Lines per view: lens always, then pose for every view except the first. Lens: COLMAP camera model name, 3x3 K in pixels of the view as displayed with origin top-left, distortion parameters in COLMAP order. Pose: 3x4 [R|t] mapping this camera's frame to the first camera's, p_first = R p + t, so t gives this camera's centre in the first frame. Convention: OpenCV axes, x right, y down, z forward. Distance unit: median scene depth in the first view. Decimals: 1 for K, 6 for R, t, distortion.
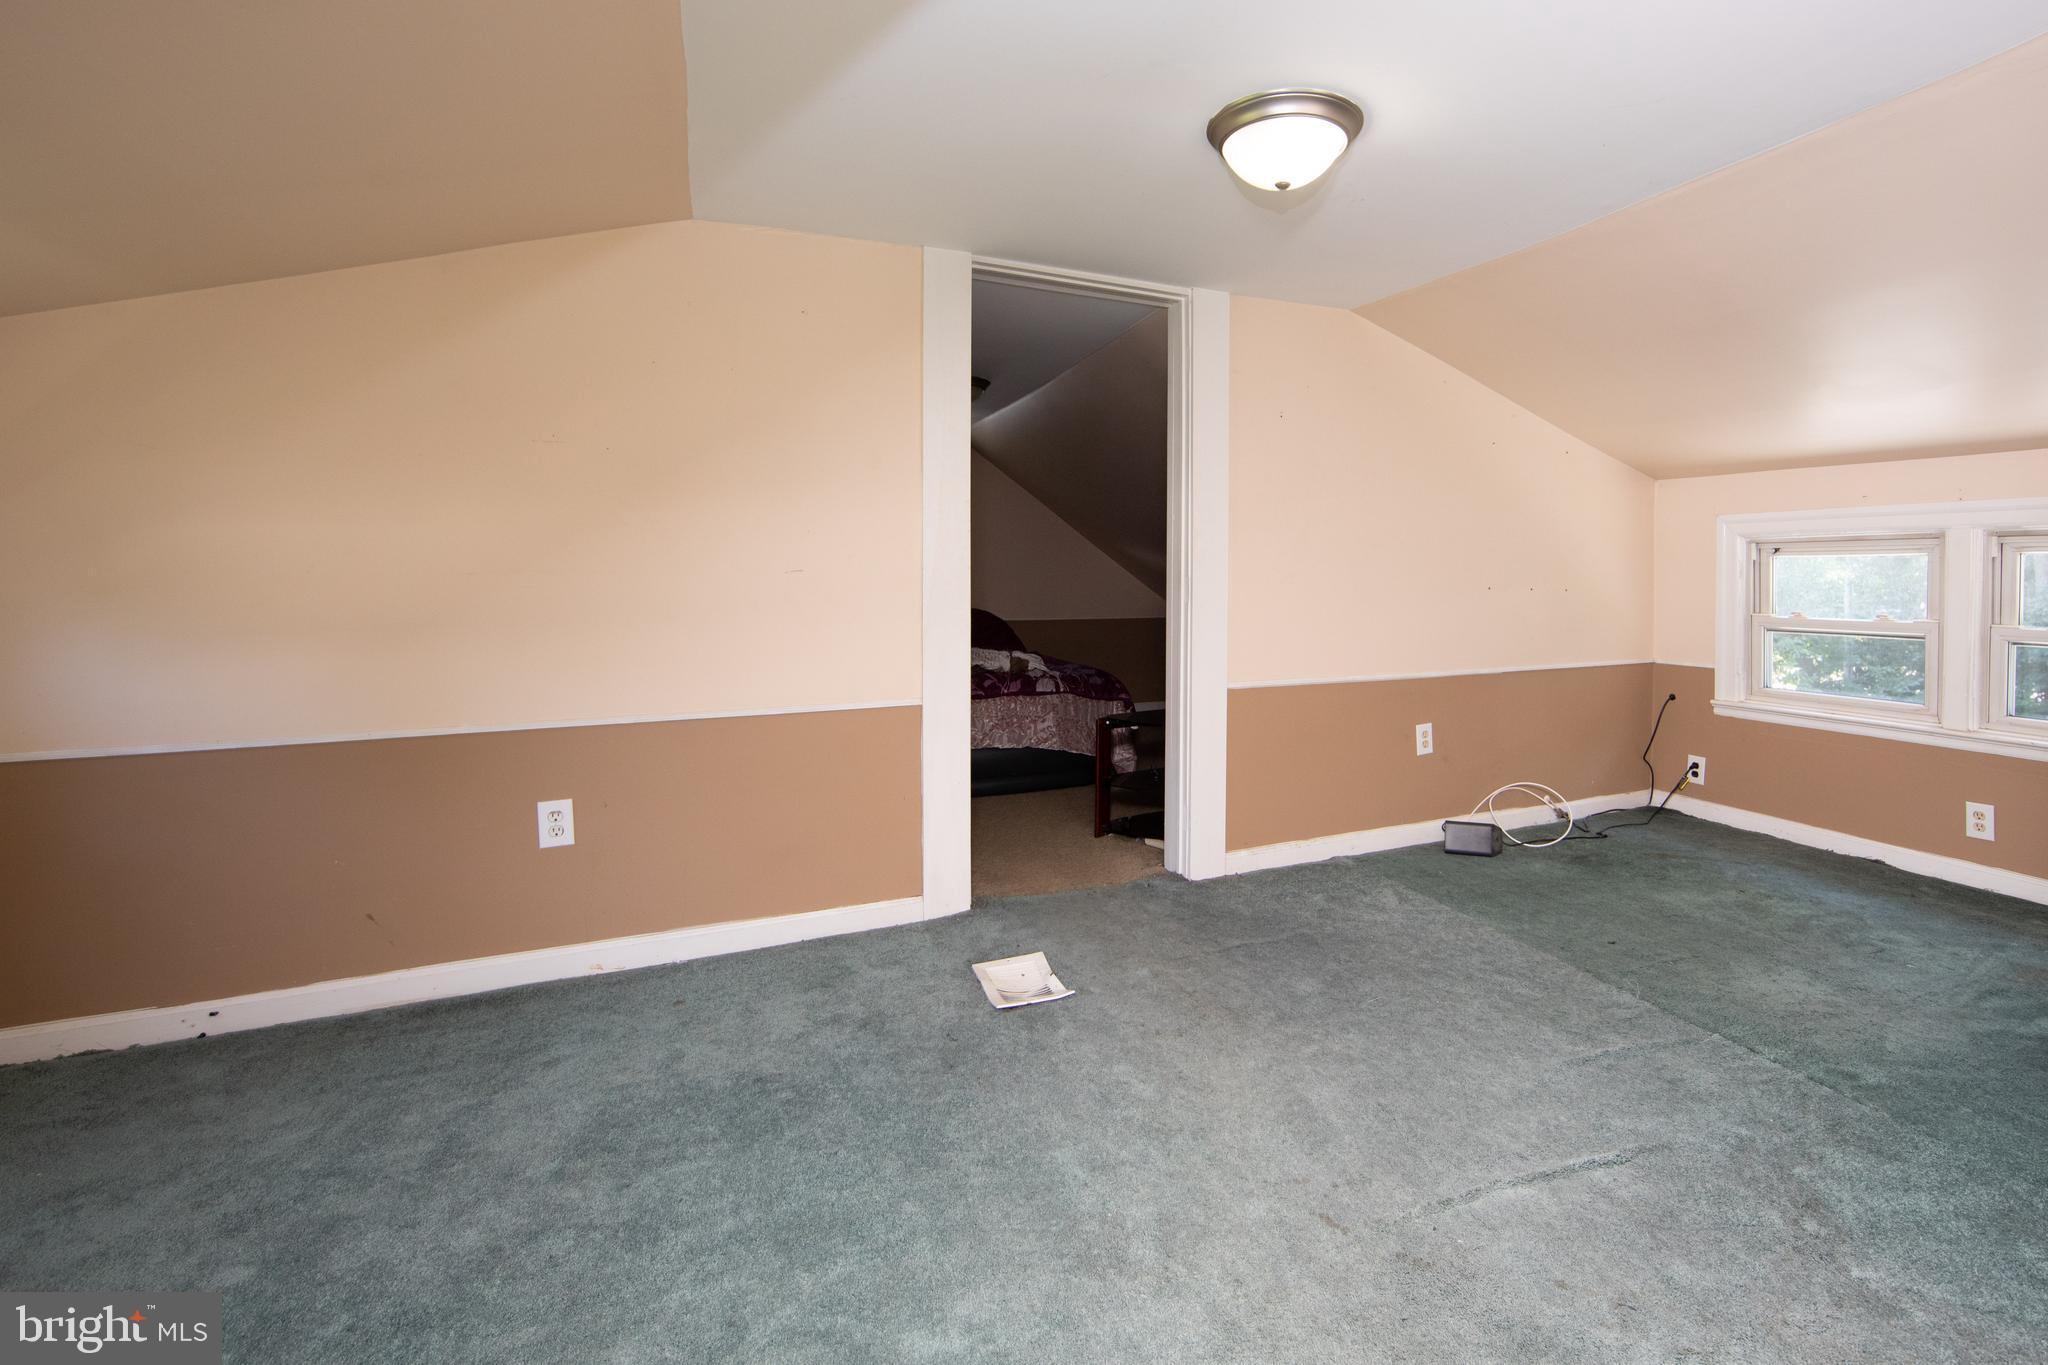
lens RADIAL K [[814.2, 0, 1023.2], [0, 814.2, 677.7], [0, 0, 1]] dist [-0.012613, 0.004053]
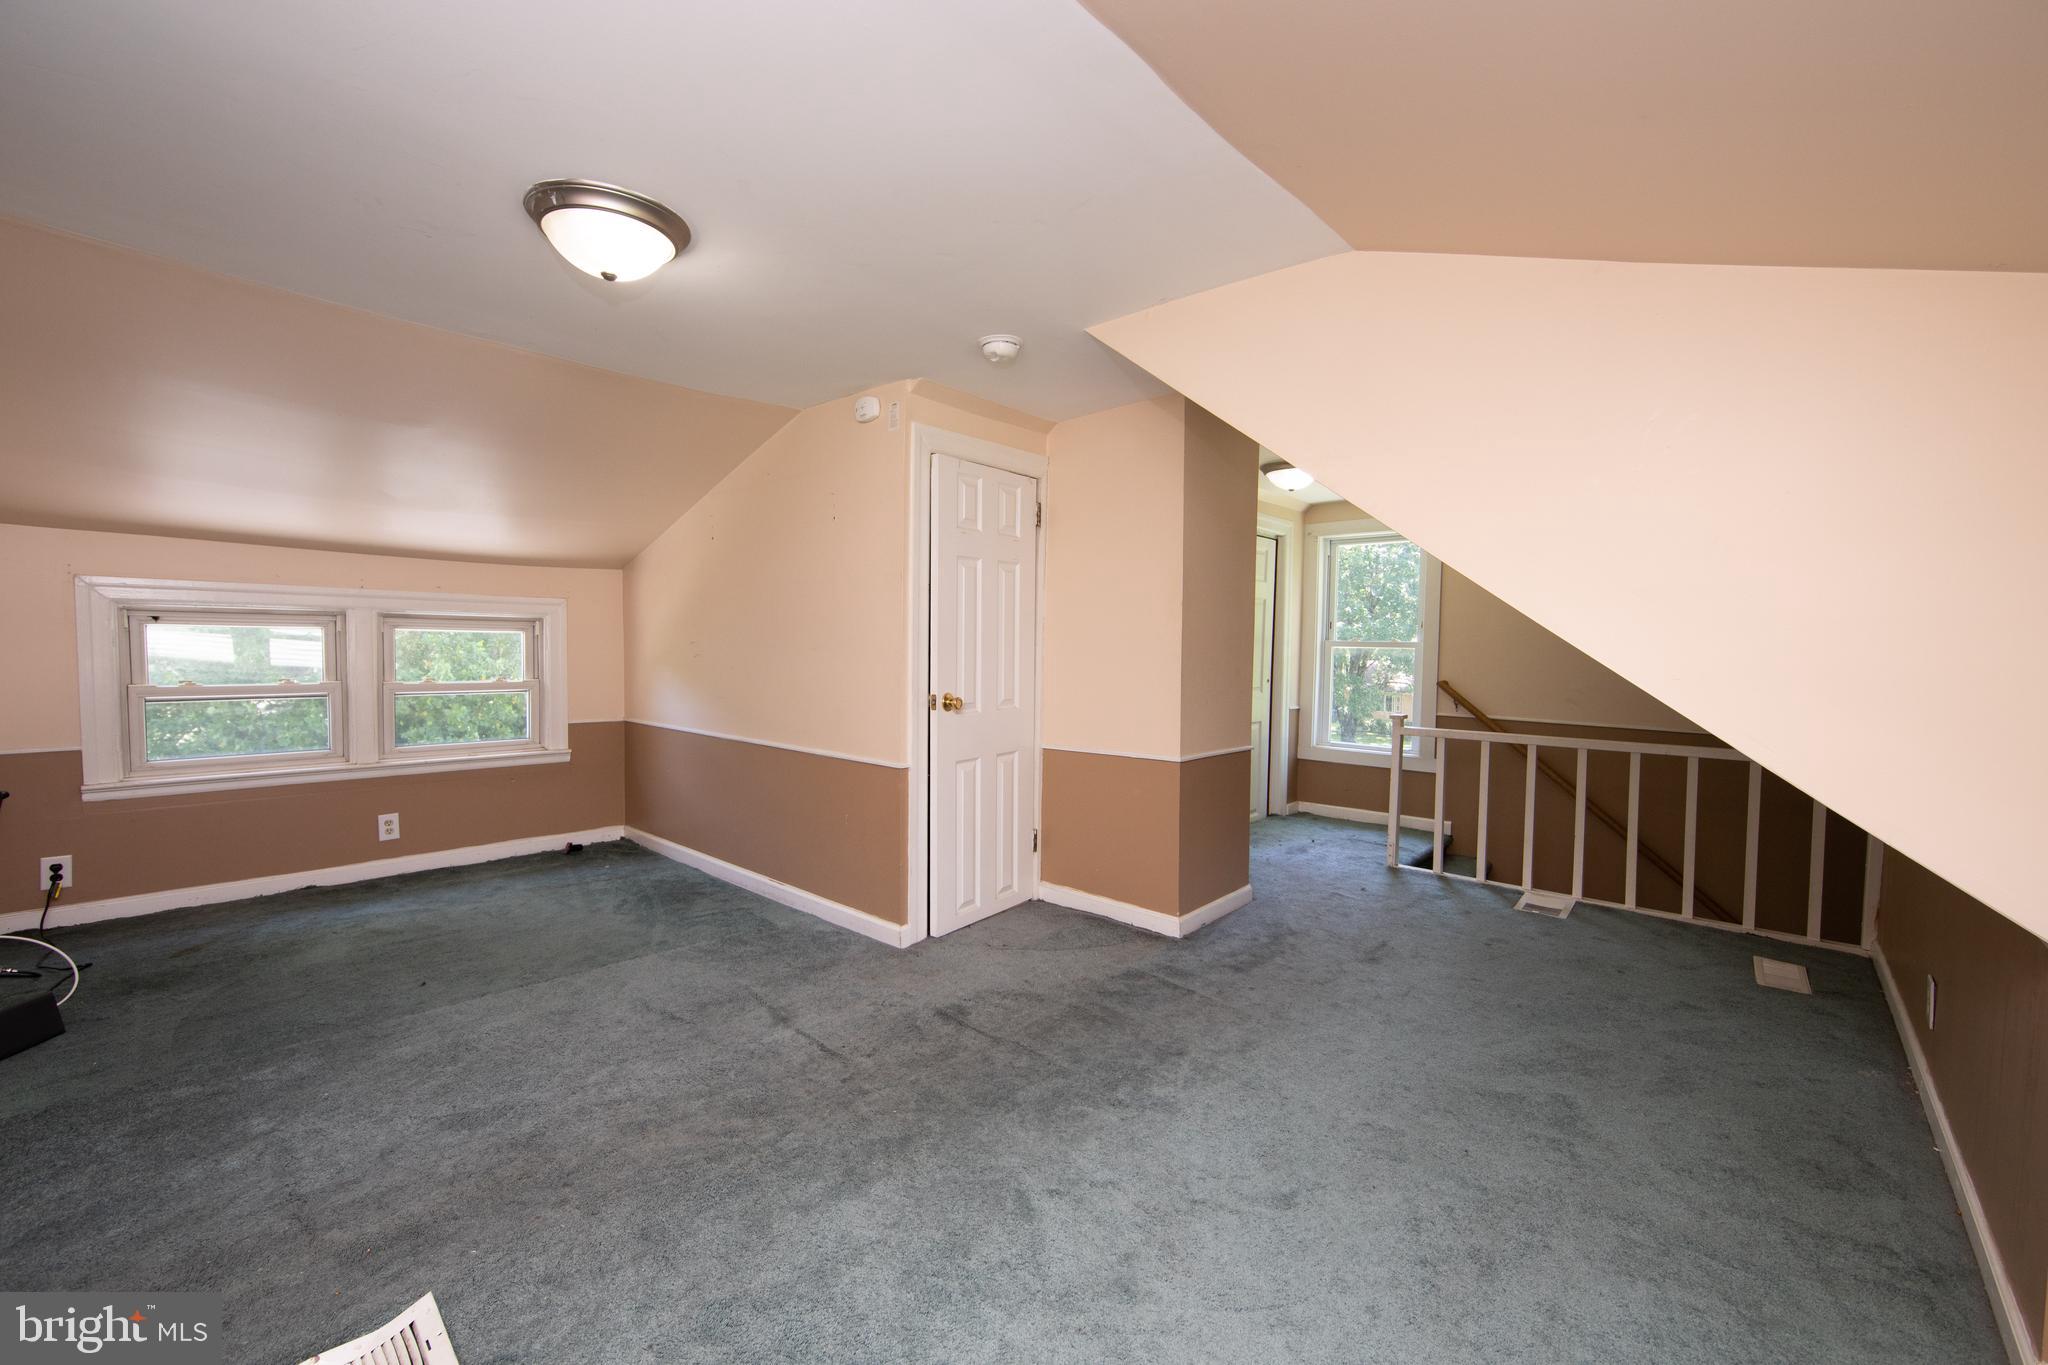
lens RADIAL K [[814.2, 0, 1023.2], [0, 814.2, 677.7], [0, 0, 1]] dist [-0.012613, 0.004053]
pose [[-0.430276, -0.032512, 0.902112, -0.464061], [0.107357, 0.990416, 0.086900, -0.069653], [-0.896291, 0.134239, -0.422662, 0.569718]]
